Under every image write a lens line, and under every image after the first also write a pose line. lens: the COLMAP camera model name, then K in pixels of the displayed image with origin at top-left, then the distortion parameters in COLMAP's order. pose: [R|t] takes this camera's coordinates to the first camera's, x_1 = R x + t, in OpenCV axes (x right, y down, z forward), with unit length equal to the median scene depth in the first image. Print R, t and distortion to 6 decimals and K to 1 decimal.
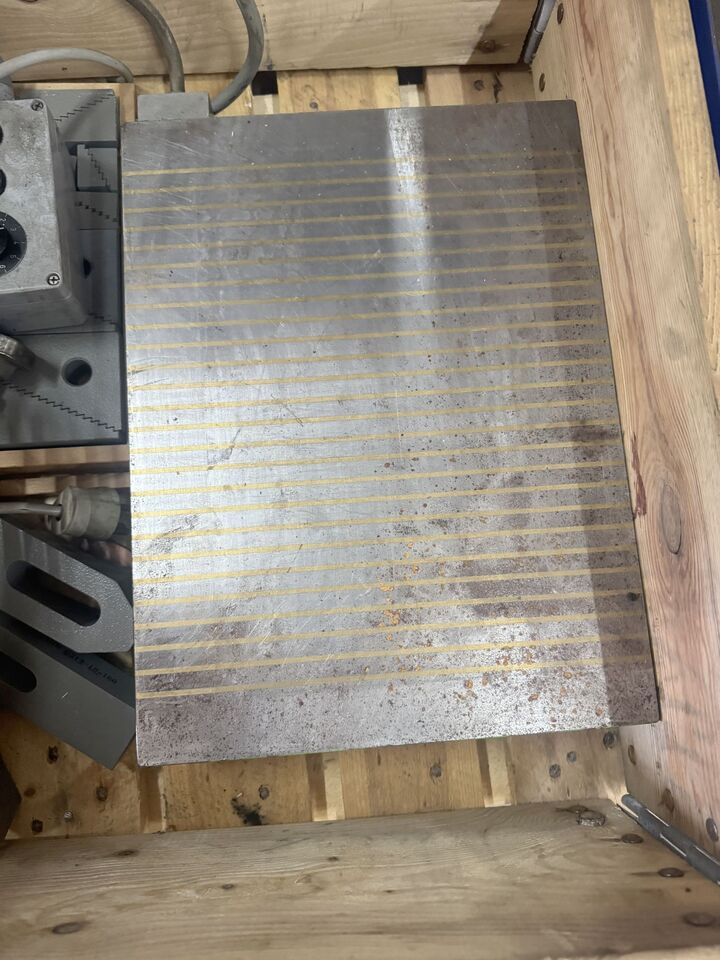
lens RADIAL K [[700.0, 0, 360.5], [0, 700.0, 486.7], [0, 0, 1]] dist [0.038977, -0.083925]
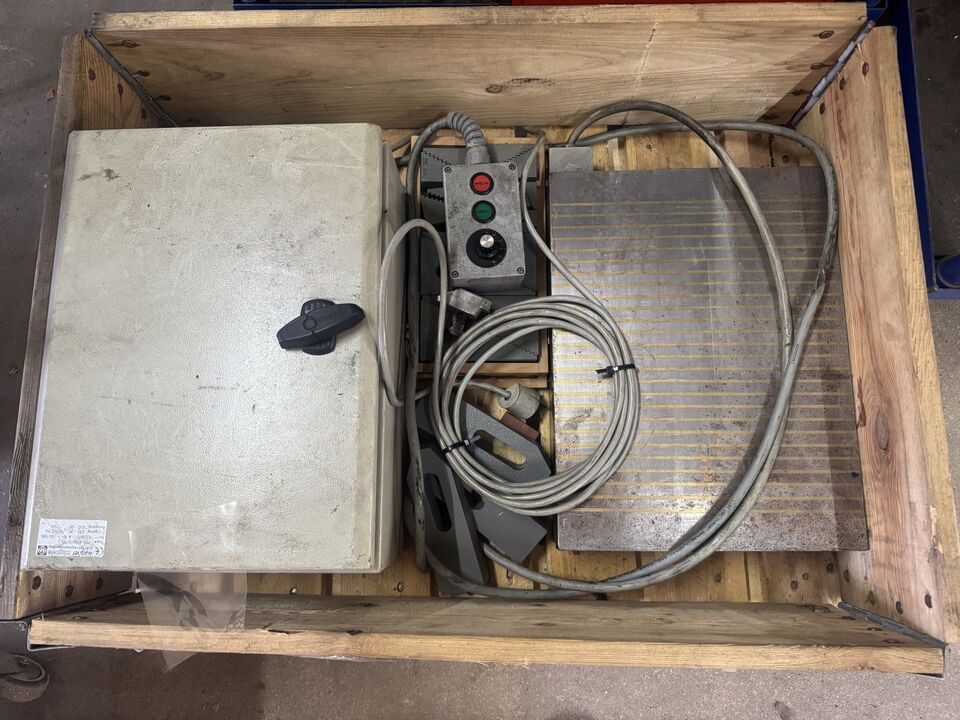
lens RADIAL K [[683.6, 0, 480.0], [0, 683.6, 360.0], [0, 0, 1]] dist [-0.001739, -0.011541]
pose [[0.994206, 0.059867, -0.089275, -0.366530], [-0.062281, 0.997758, -0.024492, -0.020668], [0.087609, 0.029911, 0.995706, -0.693910]]
